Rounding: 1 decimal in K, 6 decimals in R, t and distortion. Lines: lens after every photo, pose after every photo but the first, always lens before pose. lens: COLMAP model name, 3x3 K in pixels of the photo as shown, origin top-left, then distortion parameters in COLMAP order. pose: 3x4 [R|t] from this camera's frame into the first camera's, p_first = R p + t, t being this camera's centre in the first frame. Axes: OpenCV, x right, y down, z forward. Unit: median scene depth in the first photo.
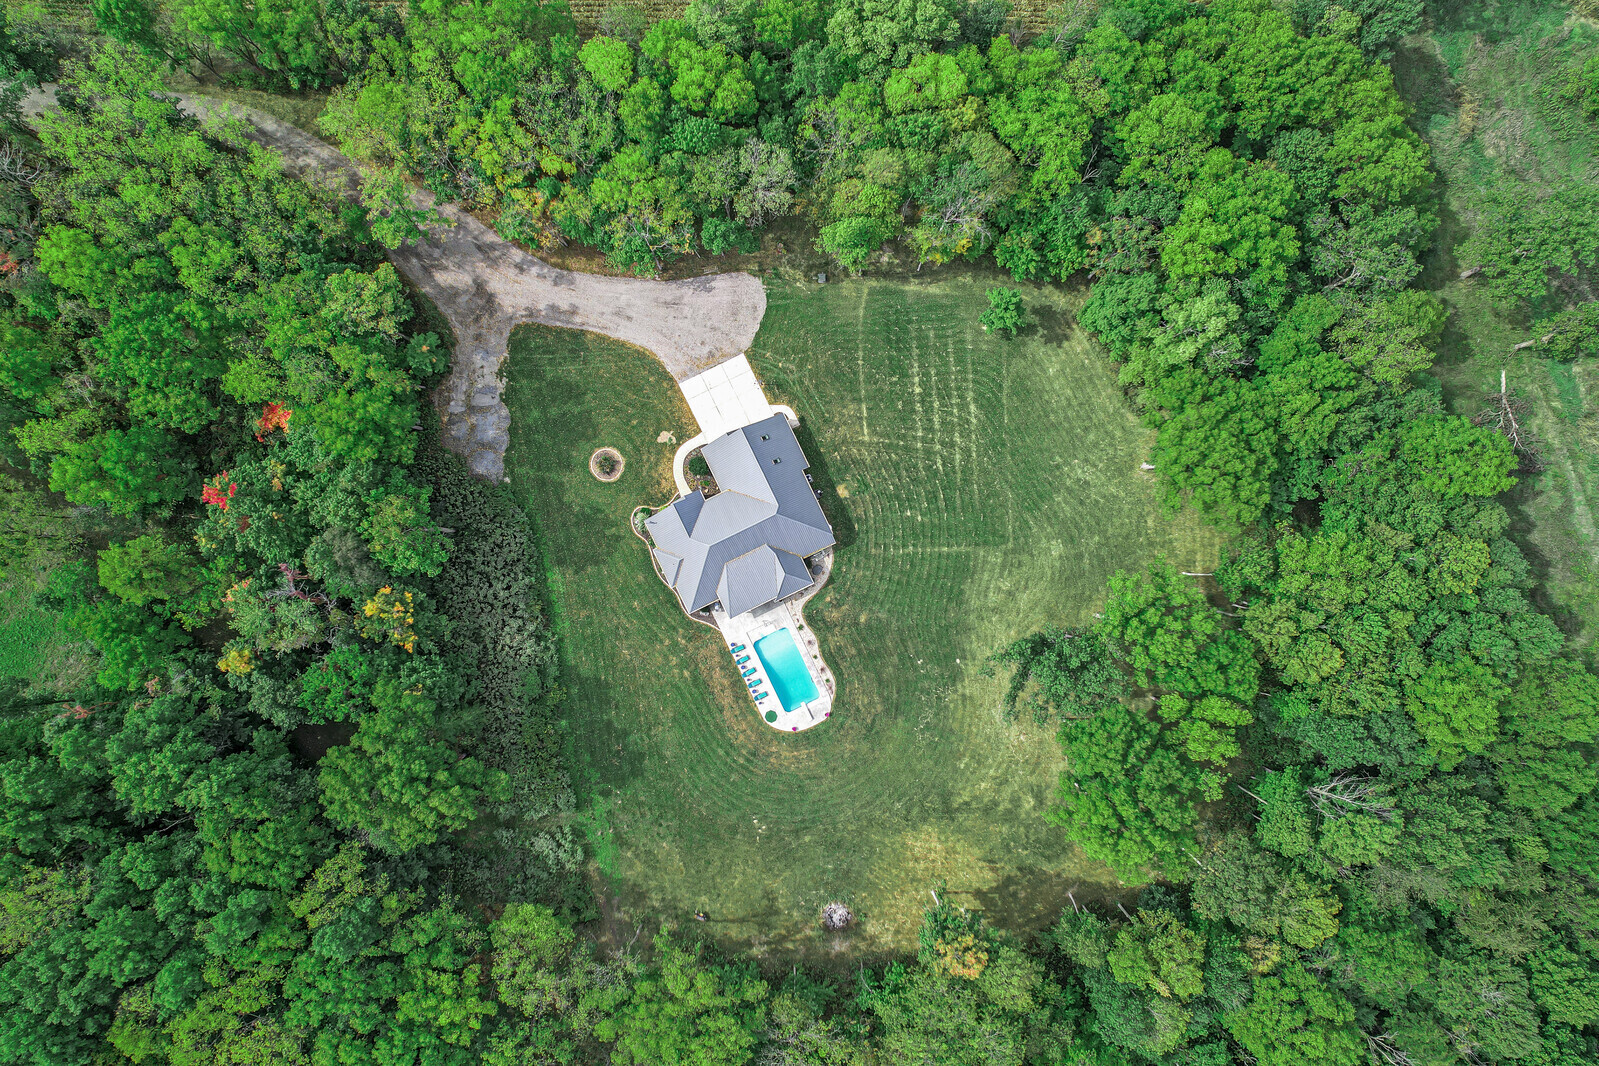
lens RADIAL K [[1028.5, 0, 799.5], [0, 1028.5, 533.0], [0, 0, 1]] dist [-0.087992, 0.078658]
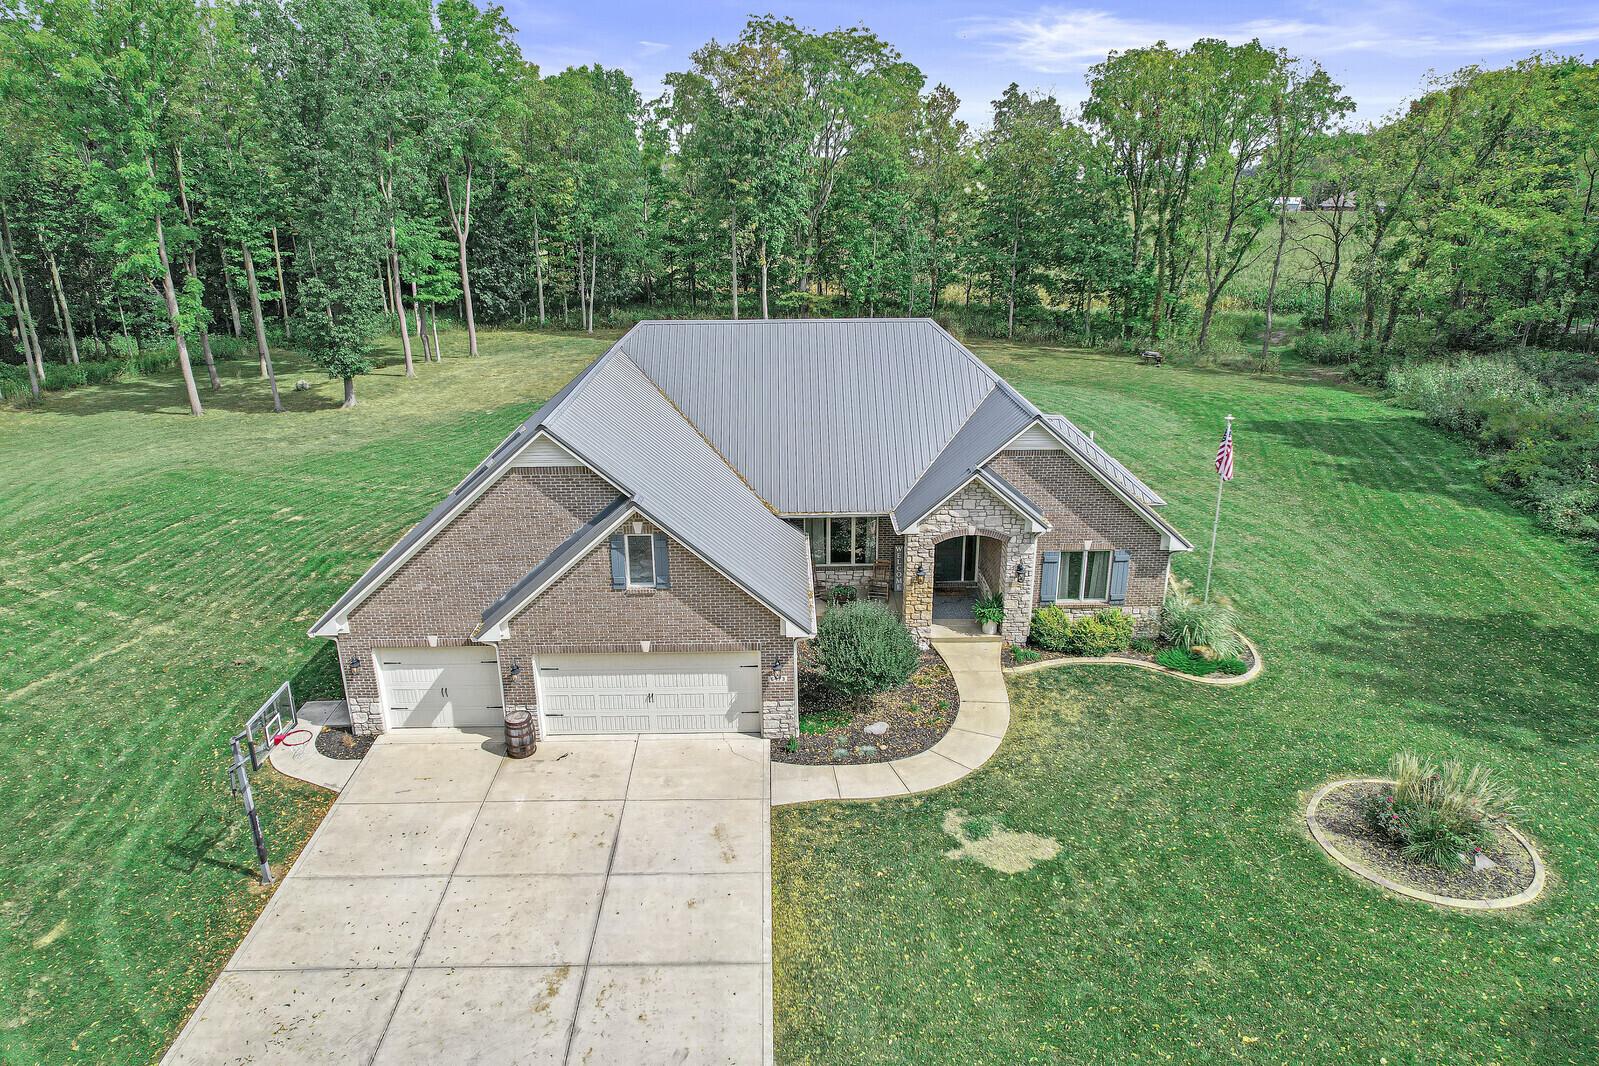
lens RADIAL K [[1028.5, 0, 799.5], [0, 1028.5, 533.0], [0, 0, 1]] dist [-0.087992, 0.078658]
pose [[-0.908589, -0.139371, 0.393754, -0.156097], [0.417685, -0.297909, 0.858364, -0.221641], [-0.002328, 0.944366, 0.328890, 0.906590]]
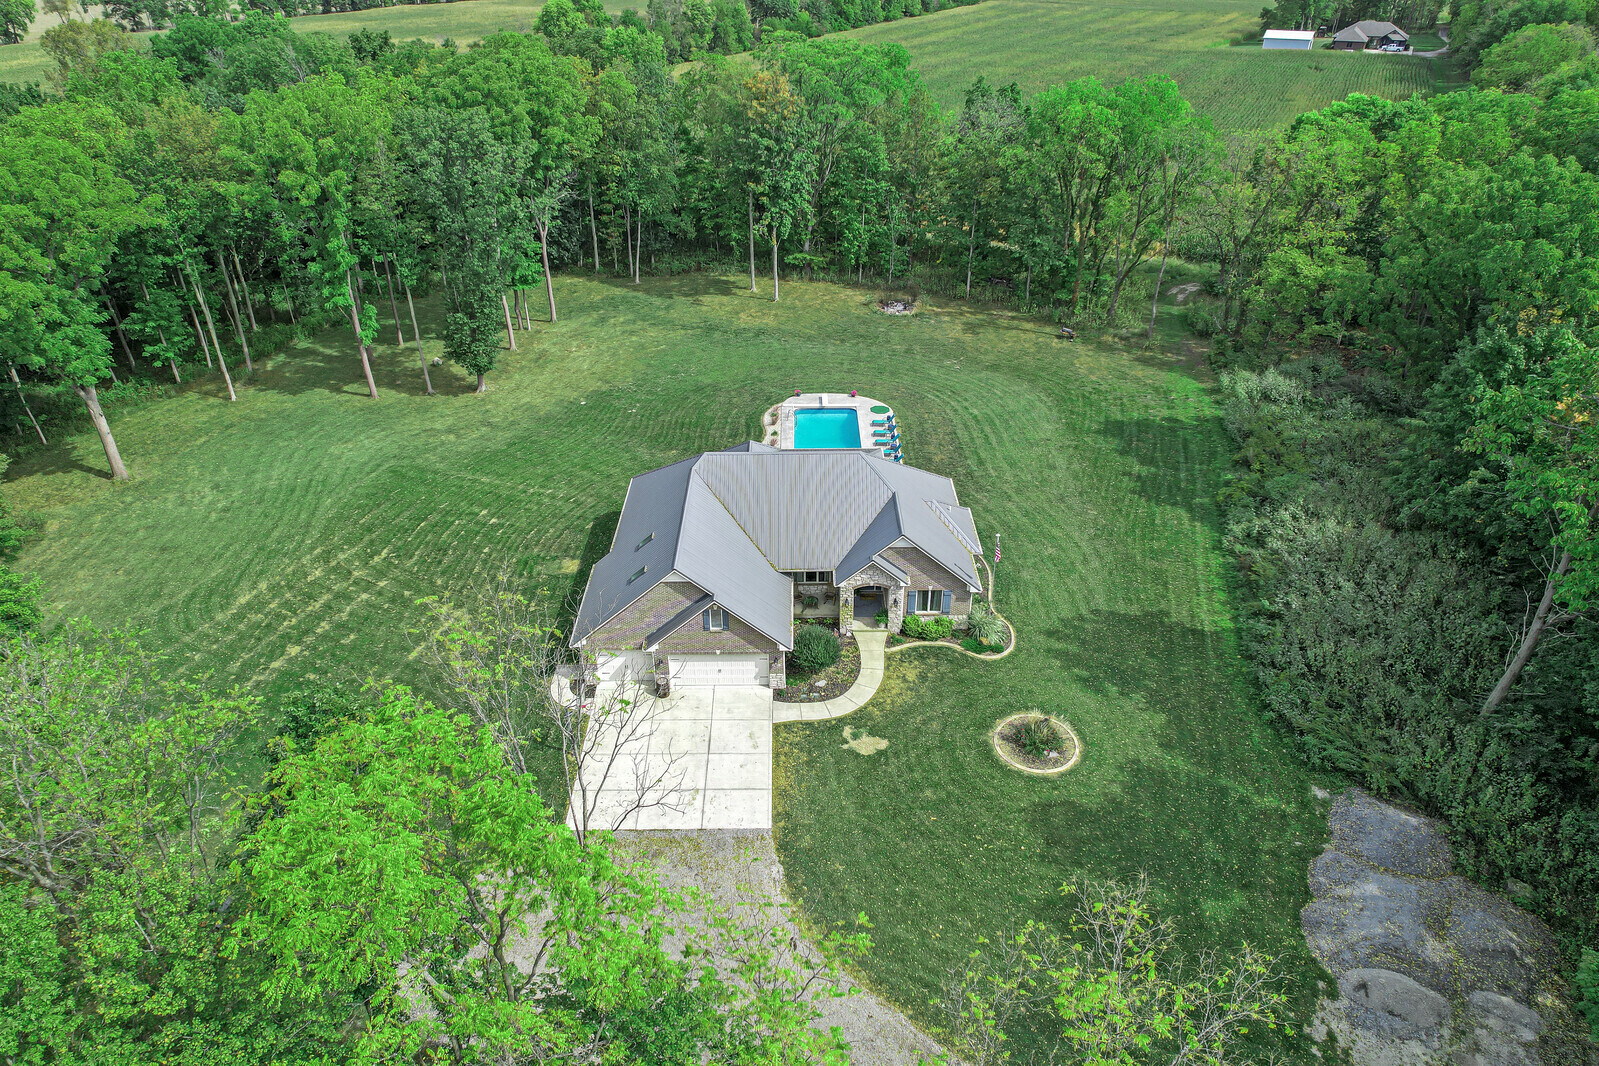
lens RADIAL K [[1028.5, 0, 799.5], [0, 1028.5, 533.0], [0, 0, 1]] dist [-0.087992, 0.078658]
pose [[-0.901838, -0.225363, 0.368647, -0.230596], [0.432065, -0.464641, 0.772935, -0.360272], [-0.002902, 0.856341, 0.516403, 0.738194]]
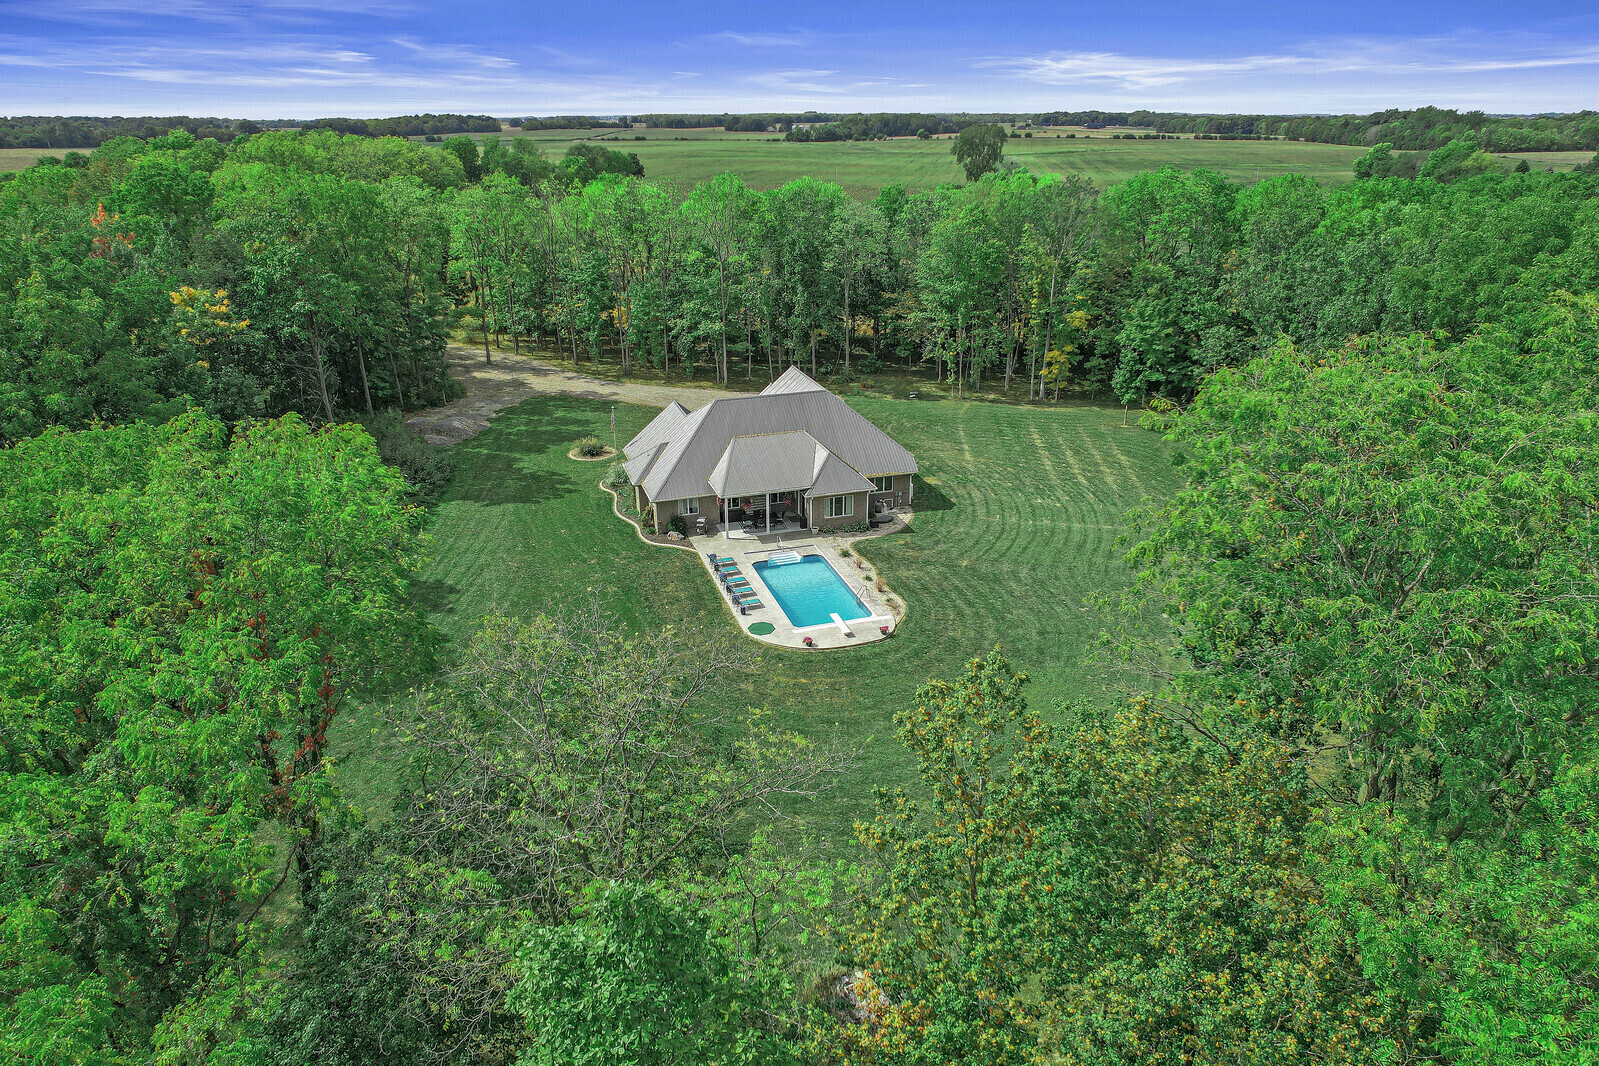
lens RADIAL K [[1047.1, 0, 799.5], [0, 1047.1, 533.0], [0, 0, 1]] dist [-0.049830, -0.000382]
pose [[0.989832, 0.043023, -0.135582, 0.049976], [-0.141713, 0.380622, -0.913808, 0.583578], [0.012291, 0.923729, 0.382849, 0.779555]]
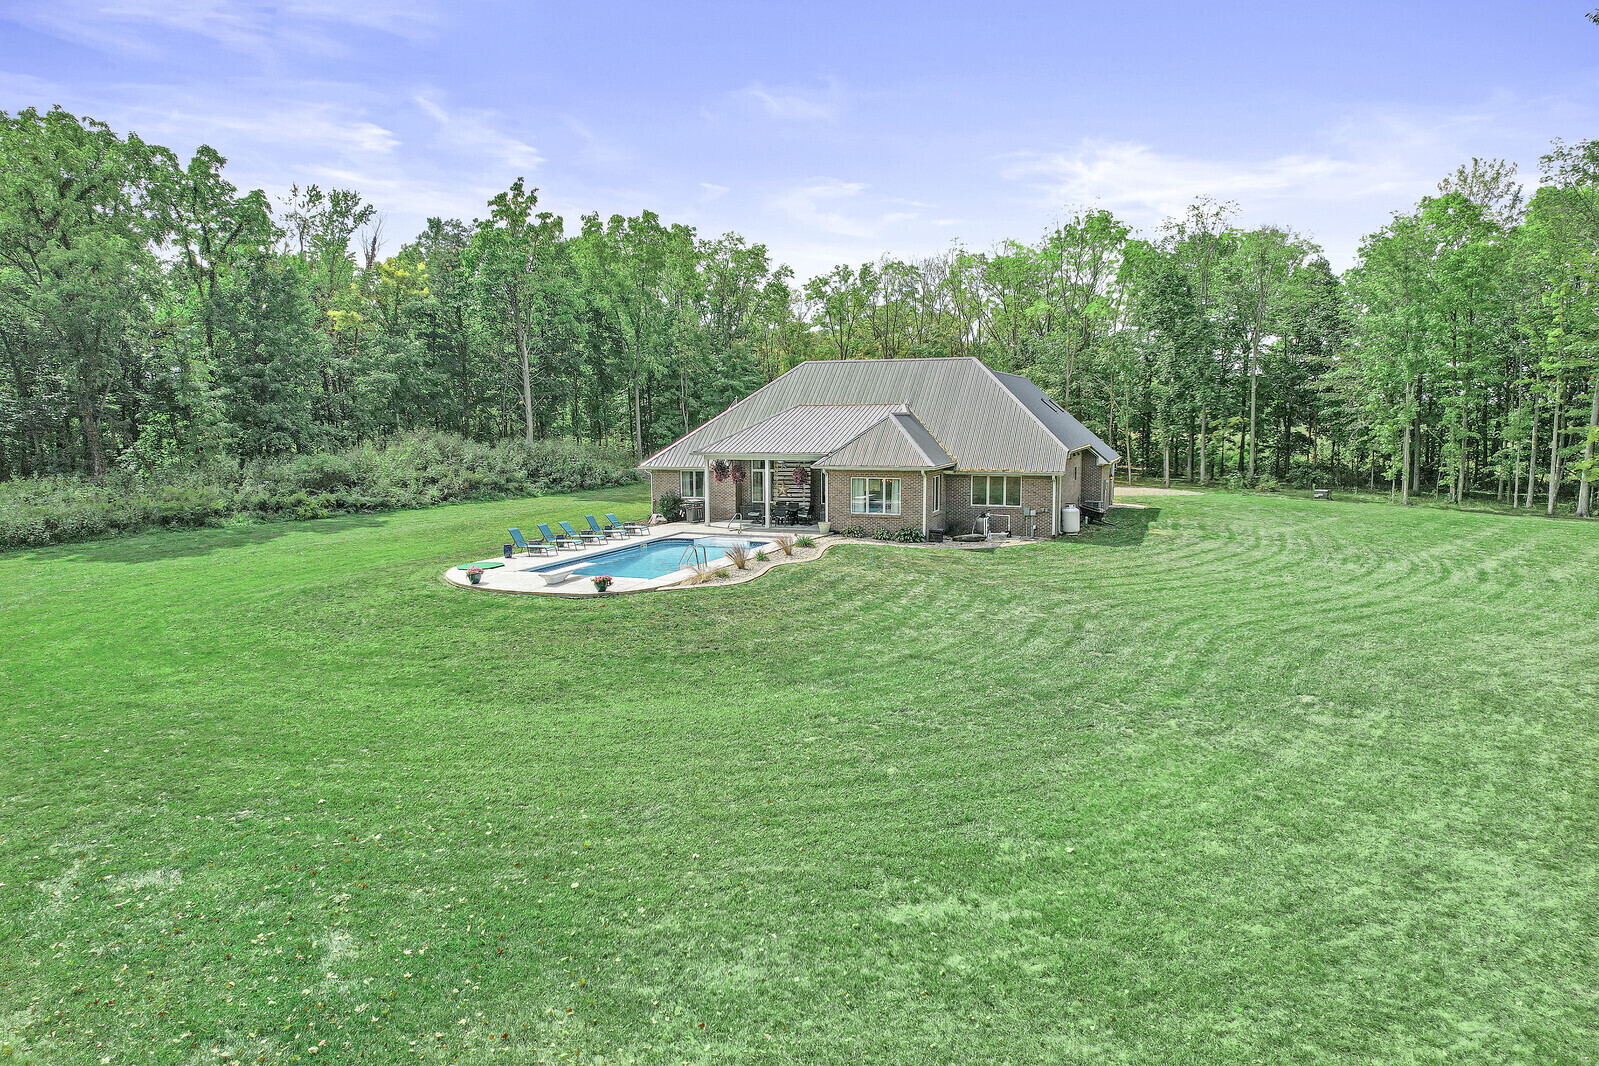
lens RADIAL K [[1028.5, 0, 799.5], [0, 1028.5, 533.0], [0, 0, 1]] dist [-0.087992, 0.078658]
pose [[0.675030, 0.067134, -0.734730, 0.219184], [-0.737704, 0.076685, -0.670755, 0.291263], [0.011312, 0.994793, 0.101290, 0.964942]]
